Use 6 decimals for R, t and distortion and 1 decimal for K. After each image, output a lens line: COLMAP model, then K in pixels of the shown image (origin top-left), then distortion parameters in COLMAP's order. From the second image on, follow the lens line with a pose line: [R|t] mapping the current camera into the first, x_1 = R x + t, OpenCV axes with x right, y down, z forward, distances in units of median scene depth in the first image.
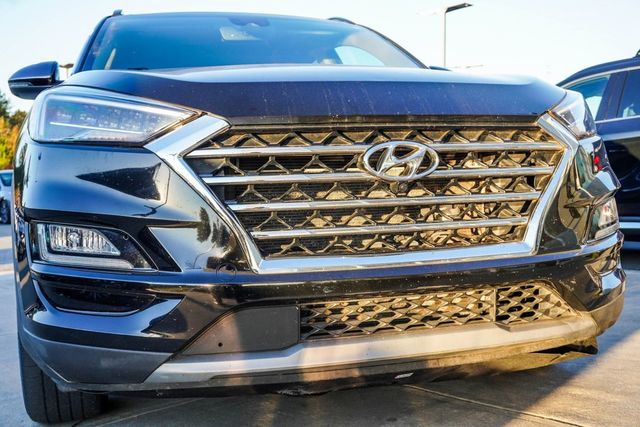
lens RADIAL K [[727.0, 0, 320.0], [0, 727.0, 213.5], [0, 0, 1]] dist [0.004226, 0.006965]
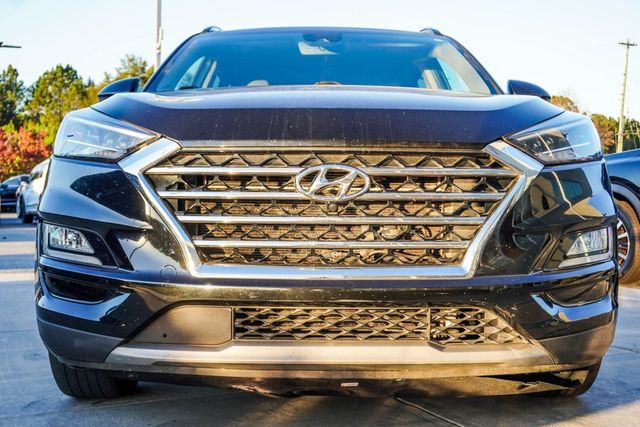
lens RADIAL K [[824.7, 0, 320.0], [0, 824.7, 213.5], [0, 0, 1]] dist [-0.012555, 0.000342]
pose [[0.958246, 0.046371, -0.282161, 0.440251], [-0.050572, 0.998691, -0.007619, -0.015958], [0.281438, 0.021570, 0.959337, -0.186334]]
